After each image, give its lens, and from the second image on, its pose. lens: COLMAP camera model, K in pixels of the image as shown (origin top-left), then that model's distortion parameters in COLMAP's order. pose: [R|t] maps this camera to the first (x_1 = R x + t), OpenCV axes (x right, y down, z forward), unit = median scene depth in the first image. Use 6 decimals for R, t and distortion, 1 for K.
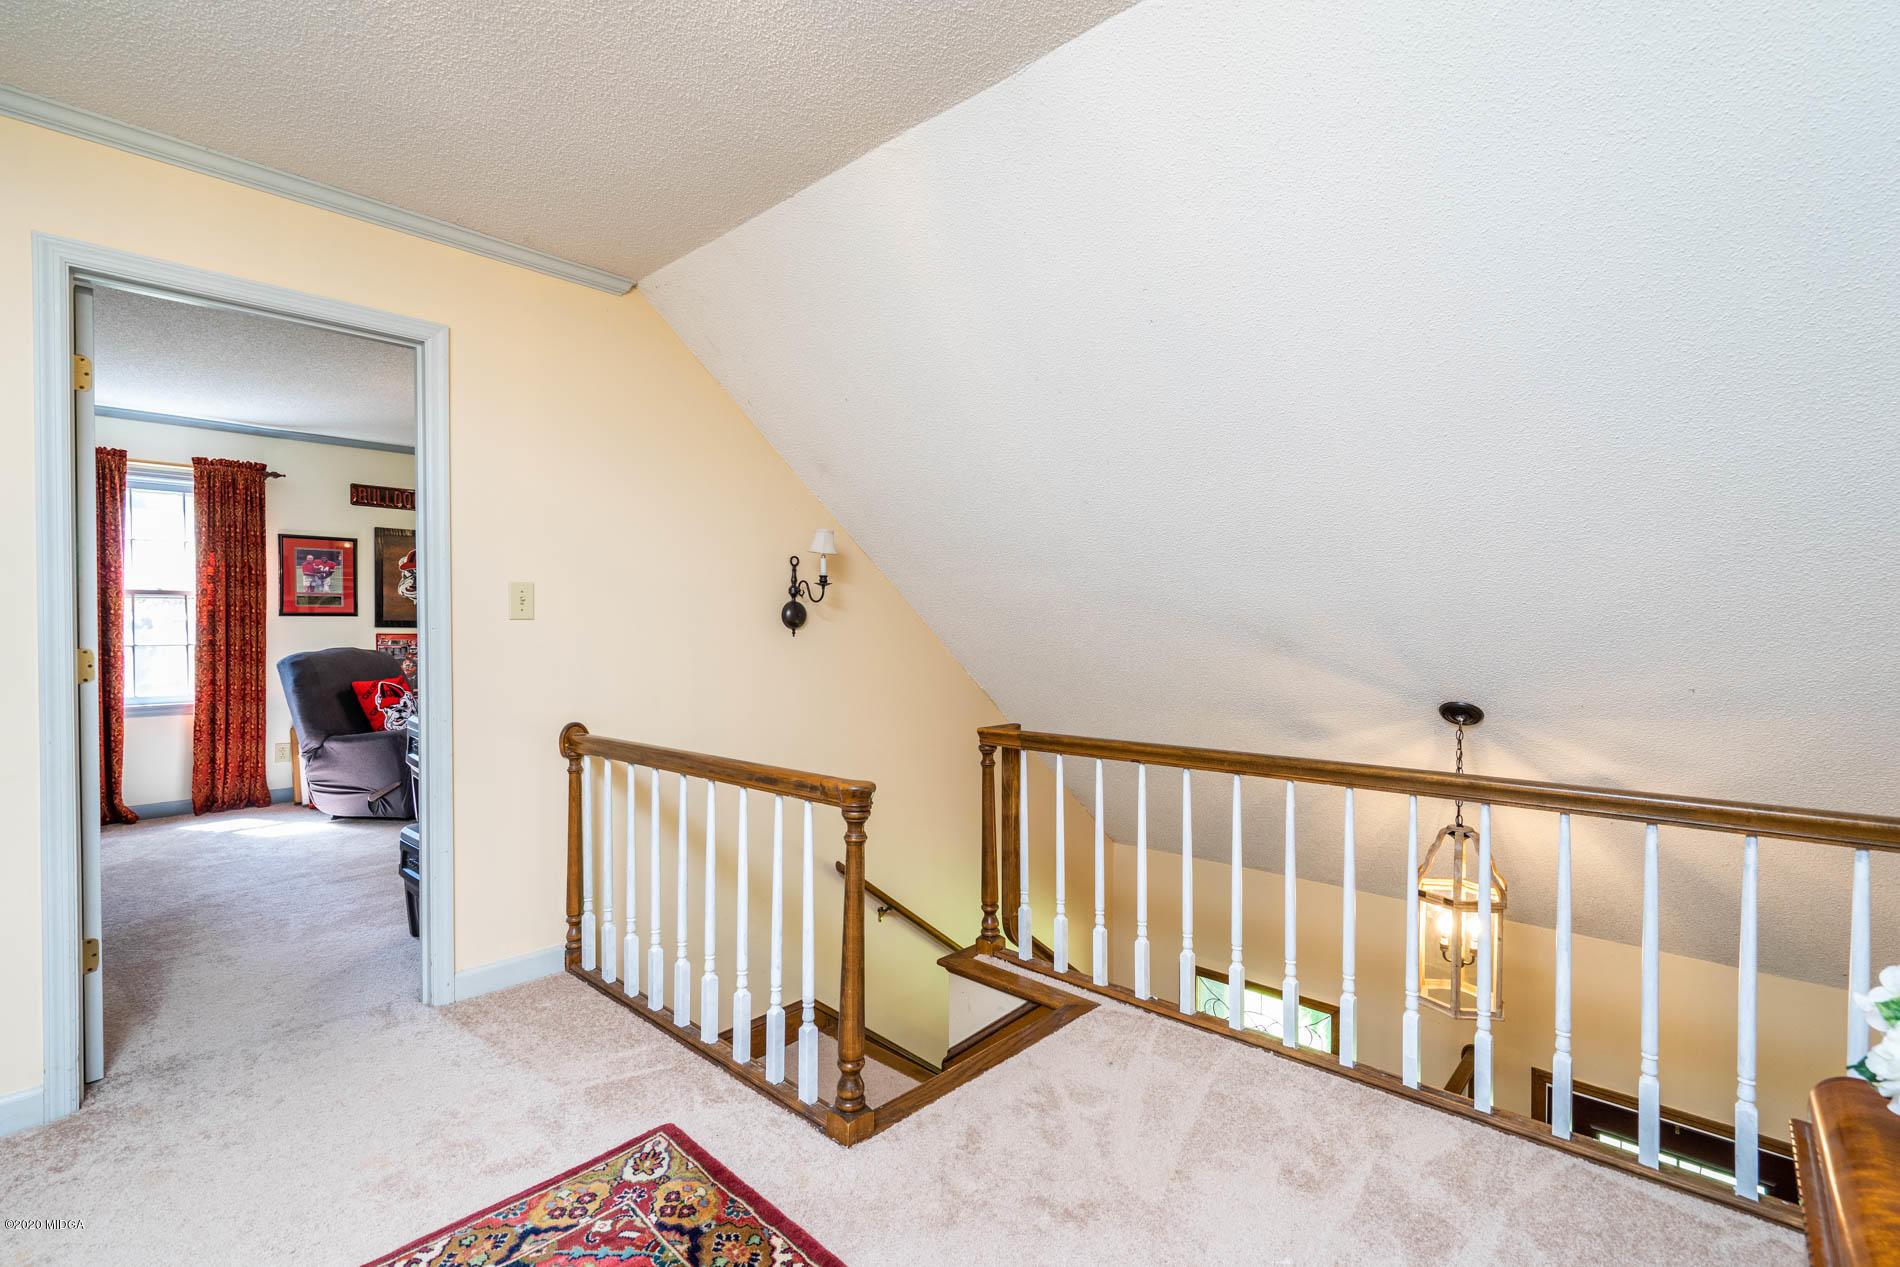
lens RADIAL K [[862.4, 0, 948.7], [0, 862.4, 627.5], [0, 0, 1]] dist [-0.000607, 0.000598]
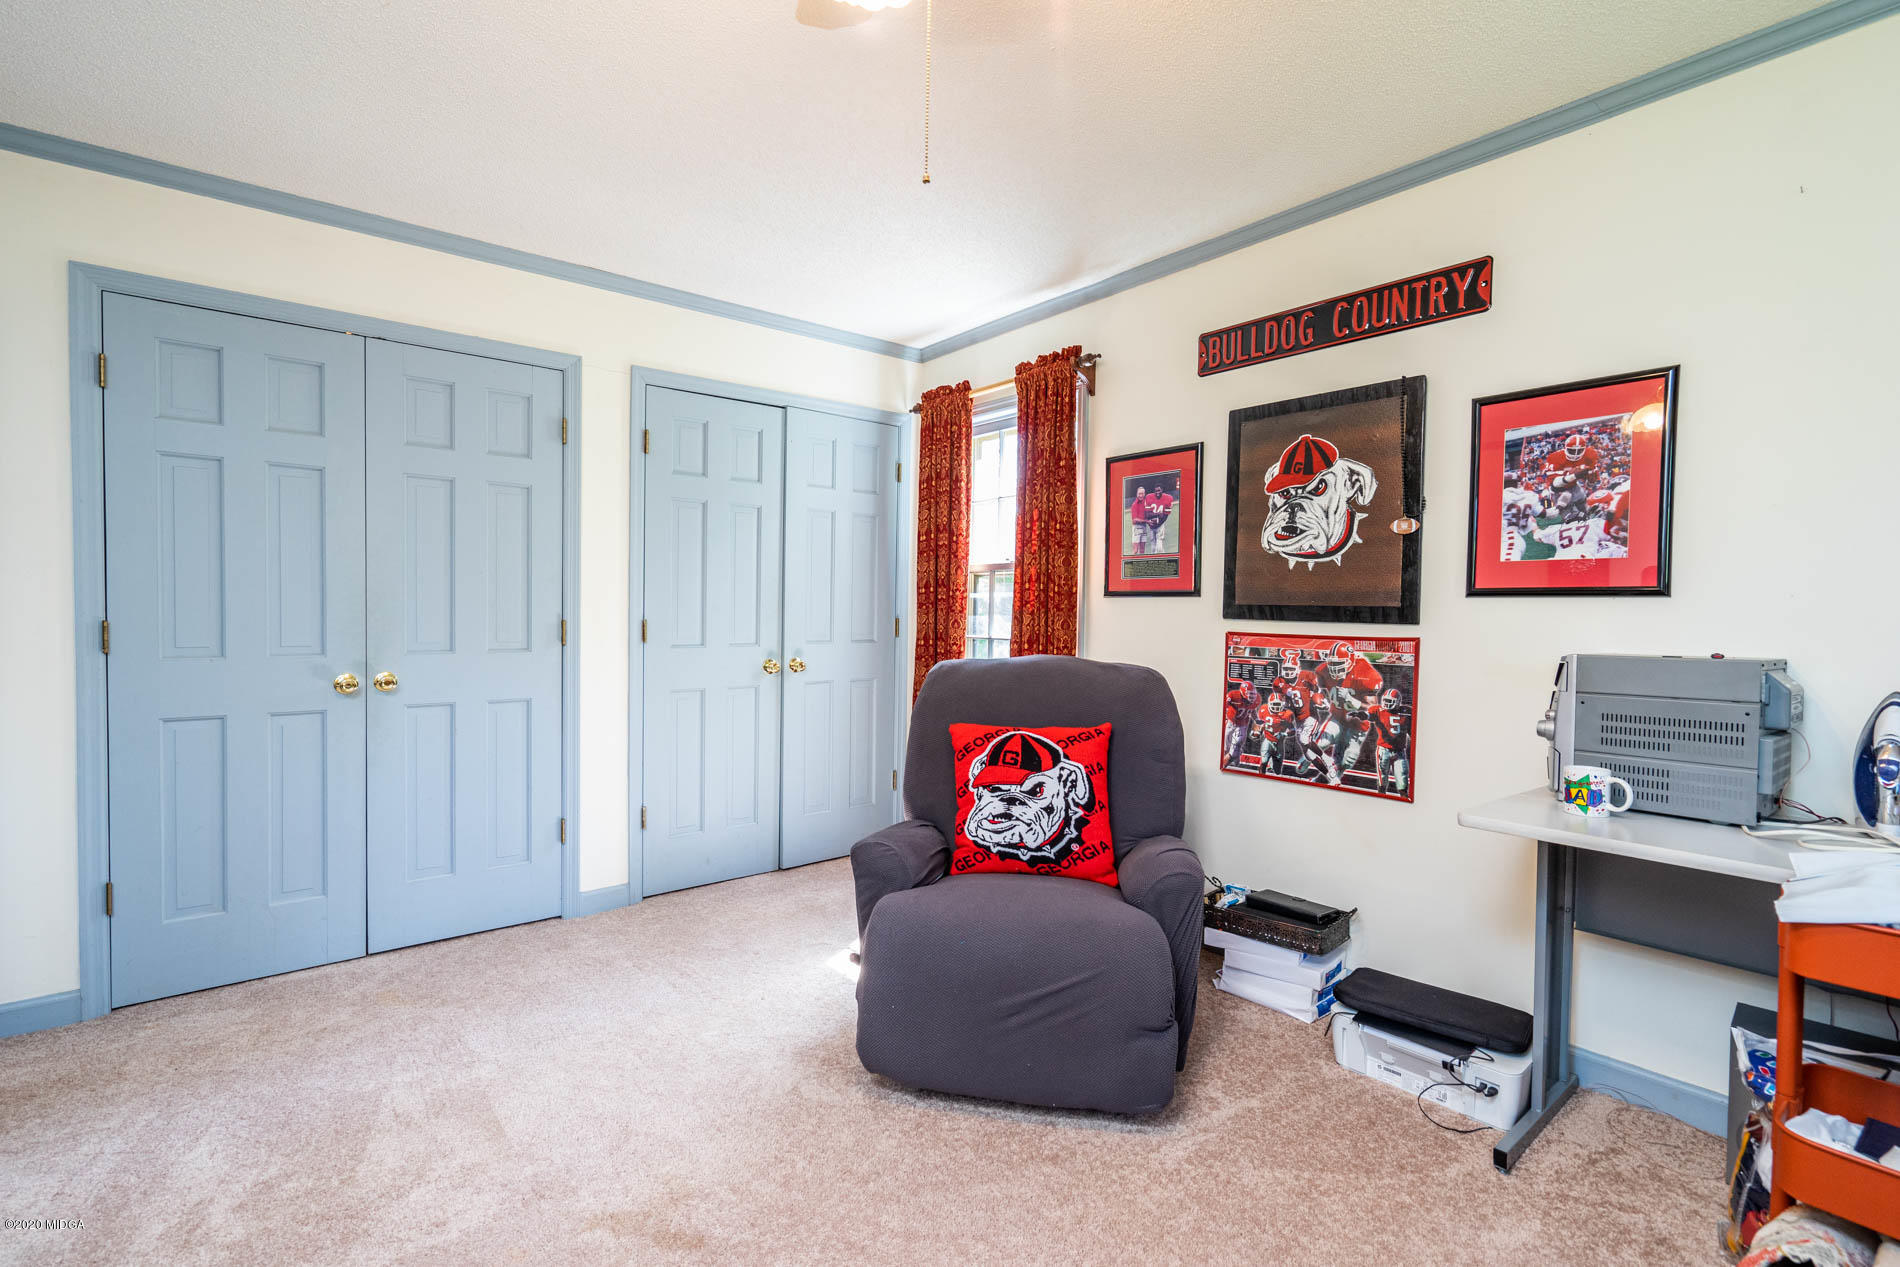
lens RADIAL K [[862.4, 0, 948.1], [0, 862.4, 630.9], [0, 0, 1]] dist [-0.000607, 0.000598]
pose [[-0.144136, 0.022287, -0.989307, -0.169476], [-0.016352, 0.999556, 0.024901, -0.003037], [0.989423, 0.019766, -0.143707, 0.946069]]
